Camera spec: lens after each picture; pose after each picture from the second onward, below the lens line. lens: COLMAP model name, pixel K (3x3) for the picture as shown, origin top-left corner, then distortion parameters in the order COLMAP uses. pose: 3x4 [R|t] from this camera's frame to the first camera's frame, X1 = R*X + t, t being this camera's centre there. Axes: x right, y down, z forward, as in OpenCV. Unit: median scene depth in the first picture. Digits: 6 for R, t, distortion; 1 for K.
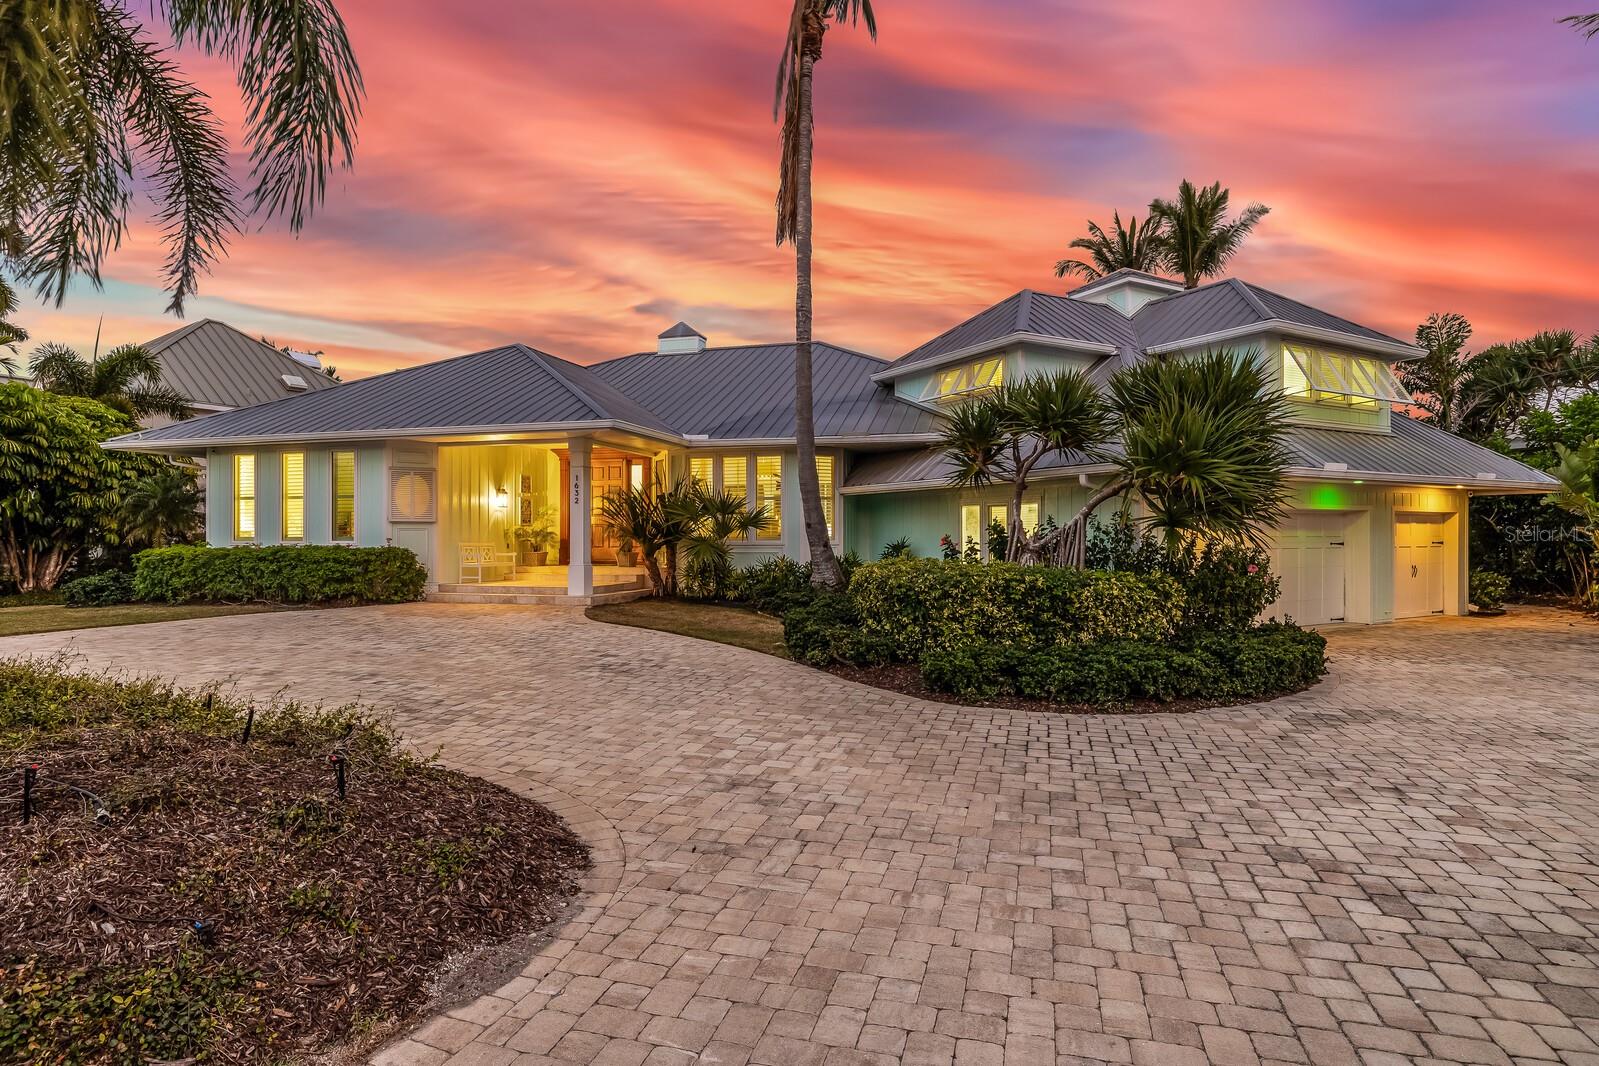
lens RADIAL K [[794.3, 0, 799.5], [0, 794.3, 533.0], [0, 0, 1]] dist [-0.001496, -0.000171]
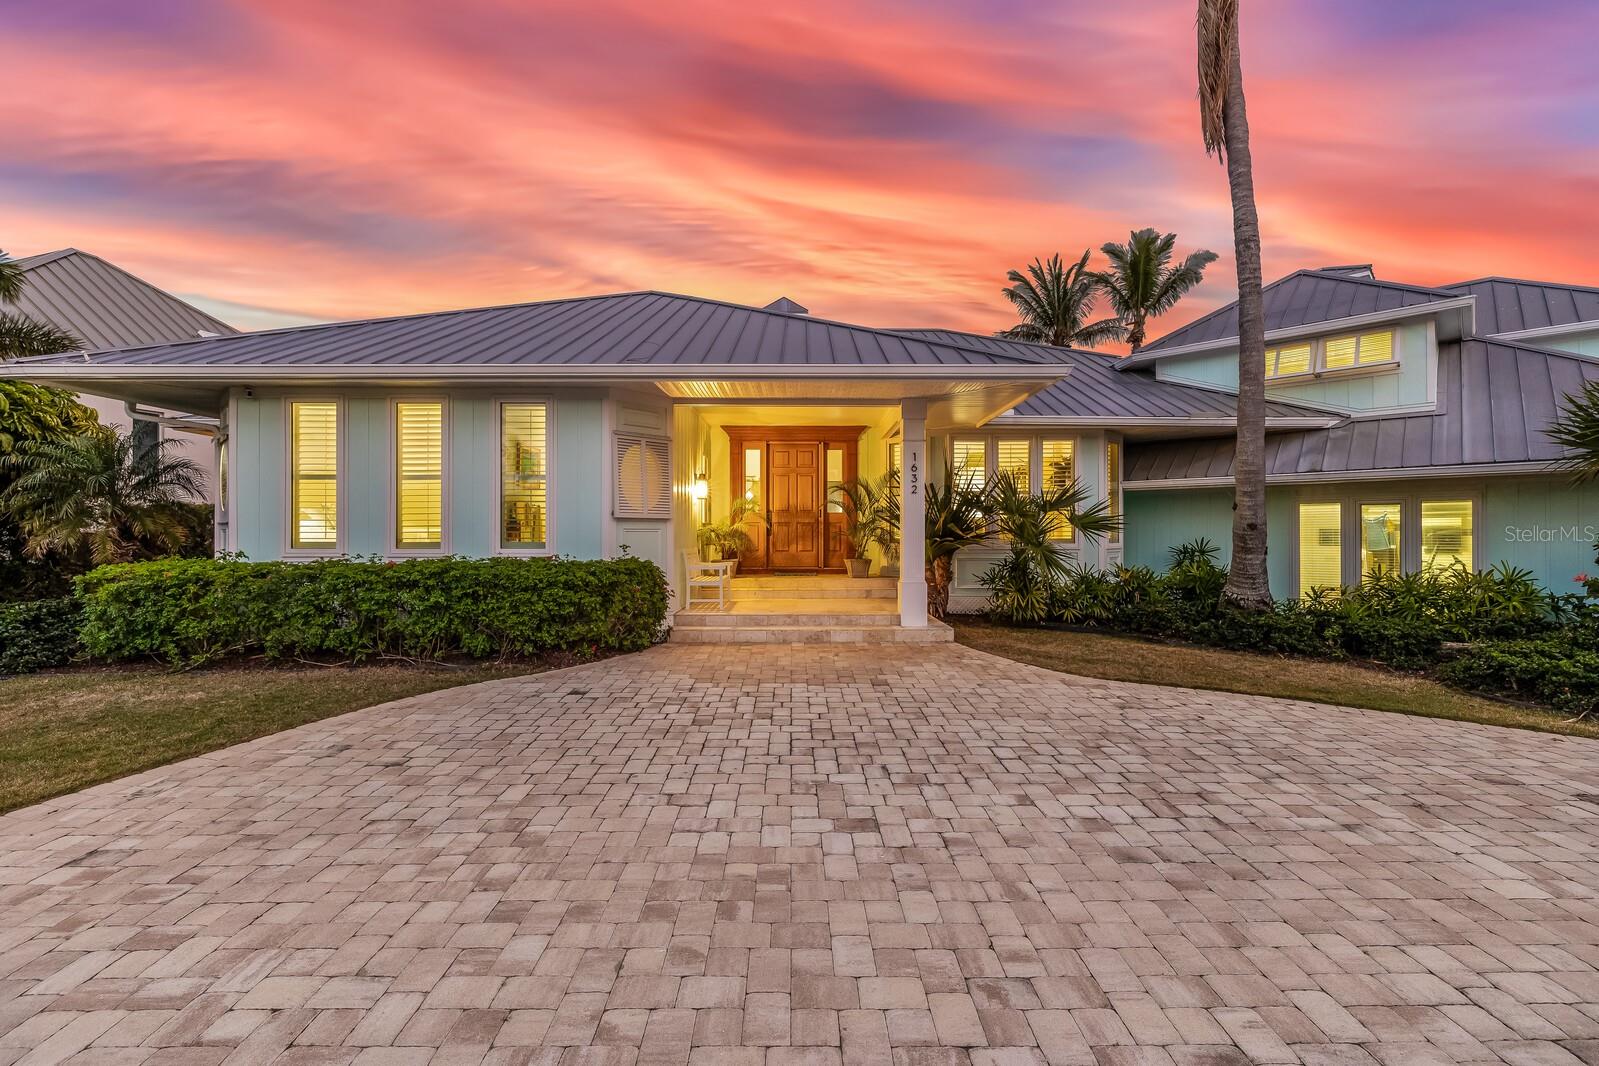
lens RADIAL K [[665.4, 0, 805.7], [0, 665.4, 526.8], [0, 0, 1]] dist [-0.000673, -0.000108]
pose [[0.962926, 0.002675, 0.269752, -0.491967], [0.000021, 0.999950, -0.009992, -0.002347], [-0.269766, 0.009627, 0.962878, 0.438368]]
